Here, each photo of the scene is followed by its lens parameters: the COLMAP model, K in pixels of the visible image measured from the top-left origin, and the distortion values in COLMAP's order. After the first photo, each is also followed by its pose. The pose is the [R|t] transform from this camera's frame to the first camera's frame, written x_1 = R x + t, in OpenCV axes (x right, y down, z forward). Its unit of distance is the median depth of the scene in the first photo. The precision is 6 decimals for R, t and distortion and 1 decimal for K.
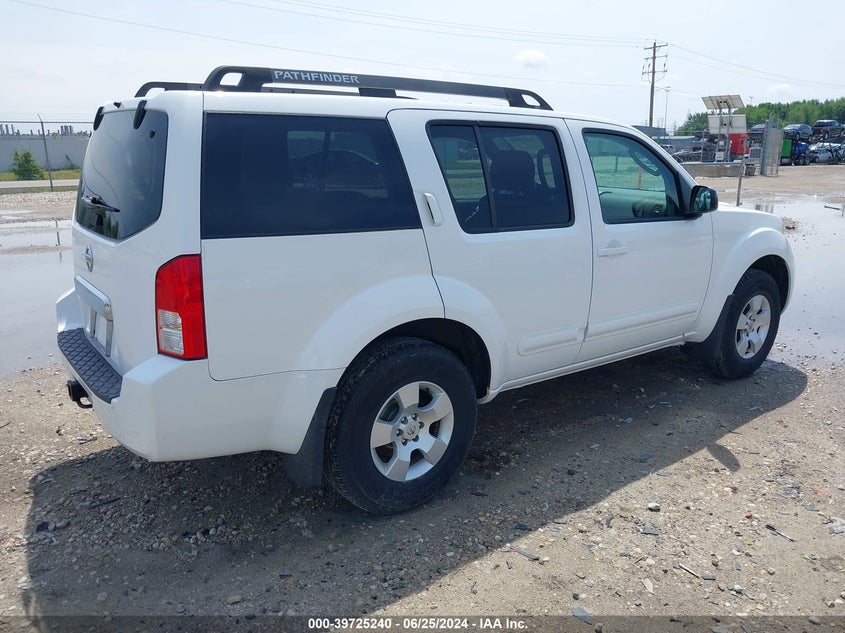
lens RADIAL K [[696.9, 0, 420.5], [0, 696.9, 317.2], [0, 0, 1]] dist [0.008375, 0.007238]
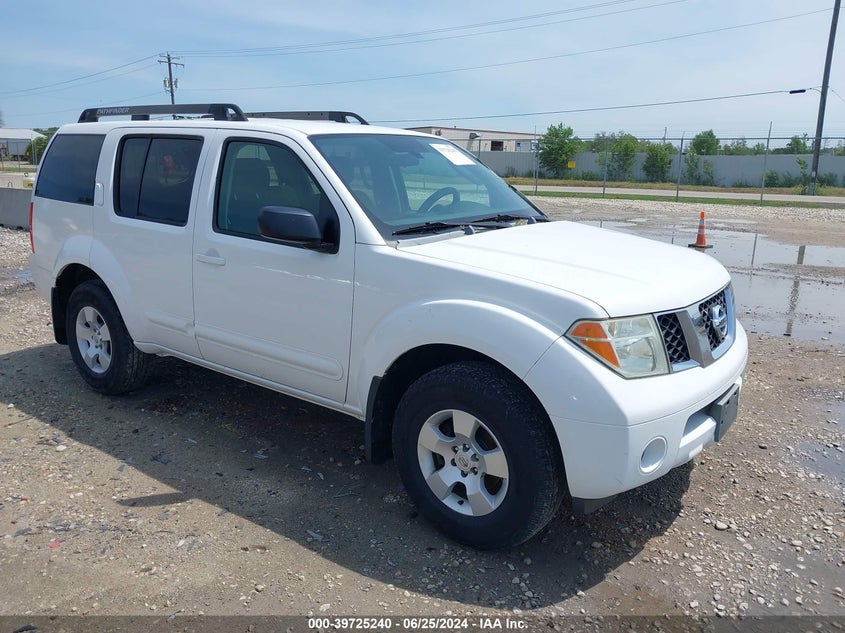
lens RADIAL K [[696.9, 0, 420.5], [0, 696.9, 317.2], [0, 0, 1]] dist [0.008375, 0.007238]
pose [[0.224820, 0.218586, -0.949566, 1.534600], [-0.240760, 0.956759, 0.163239, -0.294090], [0.944188, 0.191918, 0.267725, 1.216990]]
